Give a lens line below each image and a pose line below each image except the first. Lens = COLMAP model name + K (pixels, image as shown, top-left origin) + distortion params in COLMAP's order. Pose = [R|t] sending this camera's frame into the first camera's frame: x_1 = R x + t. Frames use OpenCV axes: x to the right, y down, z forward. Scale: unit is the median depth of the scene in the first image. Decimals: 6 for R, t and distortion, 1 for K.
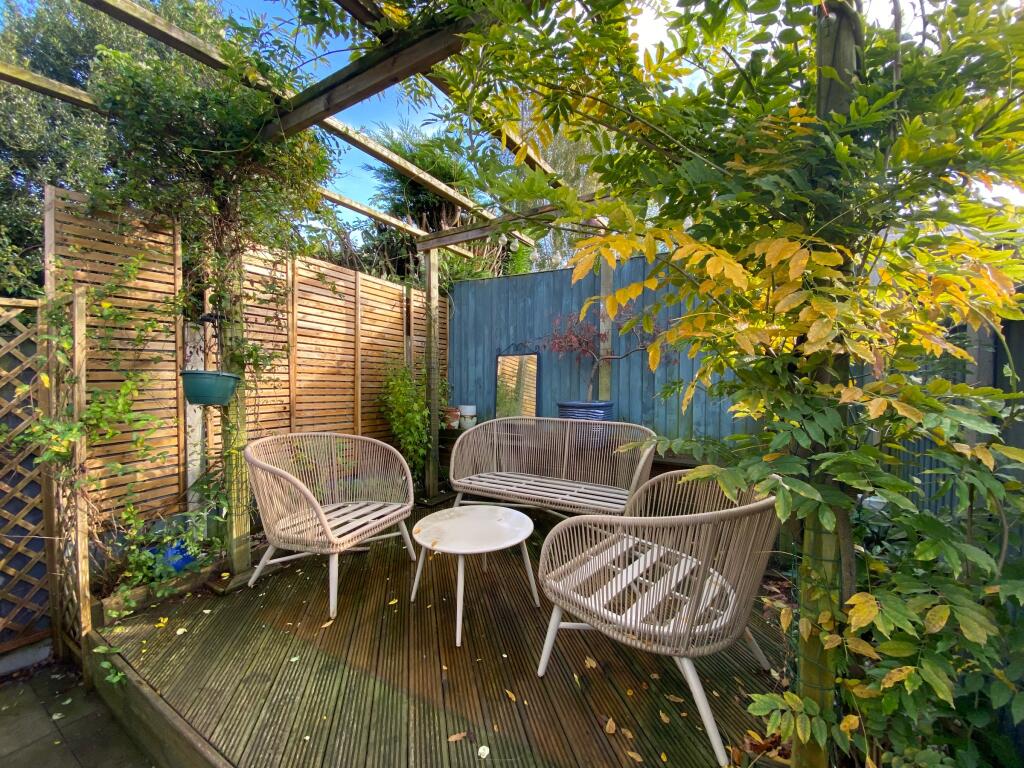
lens RADIAL K [[409.5, 0, 506.4], [0, 409.5, 379.7], [0, 0, 1]] dist [0.022565, -0.022189]
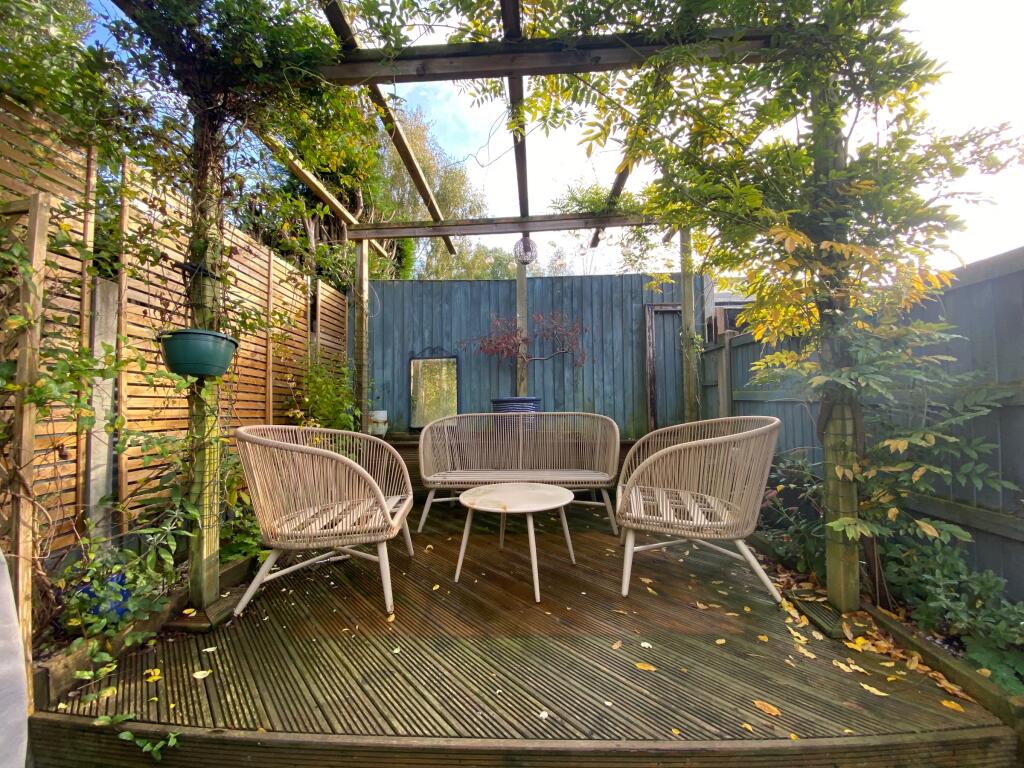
lens RADIAL K [[409.5, 0, 506.4], [0, 409.5, 379.7], [0, 0, 1]] dist [0.022565, -0.022189]
pose [[0.884556, 0.014419, 0.466210, -0.526445], [0.018345, 0.997673, -0.065662, 0.115144], [-0.466072, 0.066634, 0.882234, 0.048891]]
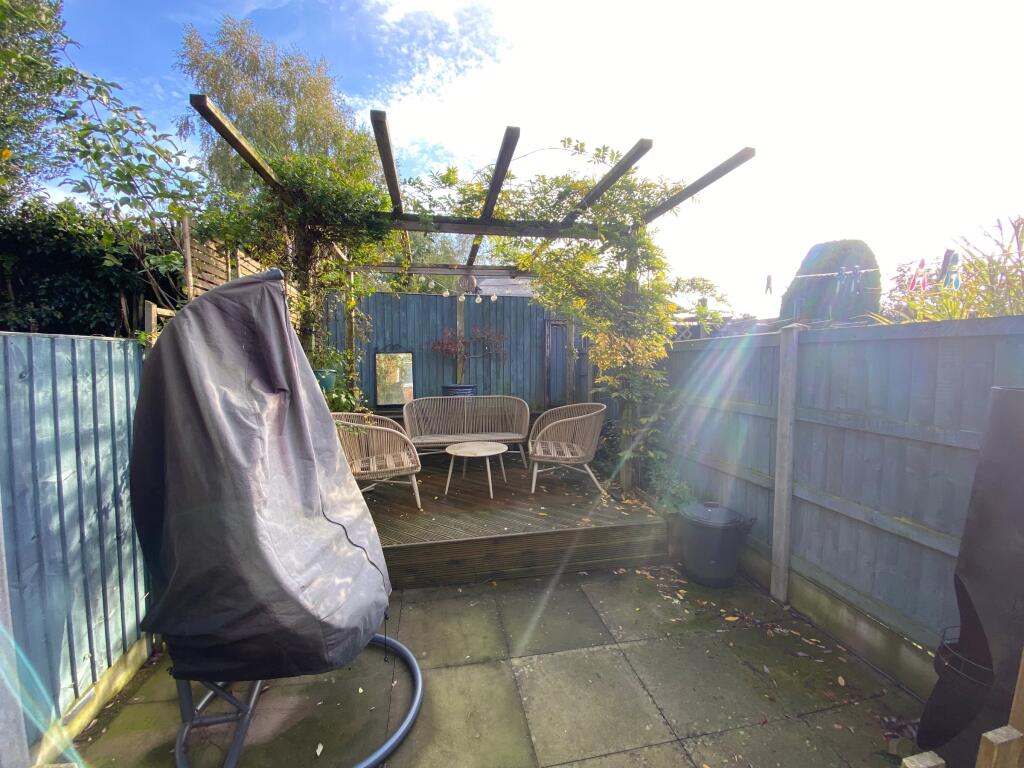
lens RADIAL K [[409.5, 0, 506.4], [0, 409.5, 379.7], [0, 0, 1]] dist [0.022565, -0.022189]
pose [[0.747118, -0.031927, 0.663924, -1.097586], [0.012077, 0.999333, 0.034466, -0.026242], [-0.664582, -0.017732, 0.747005, -0.470935]]
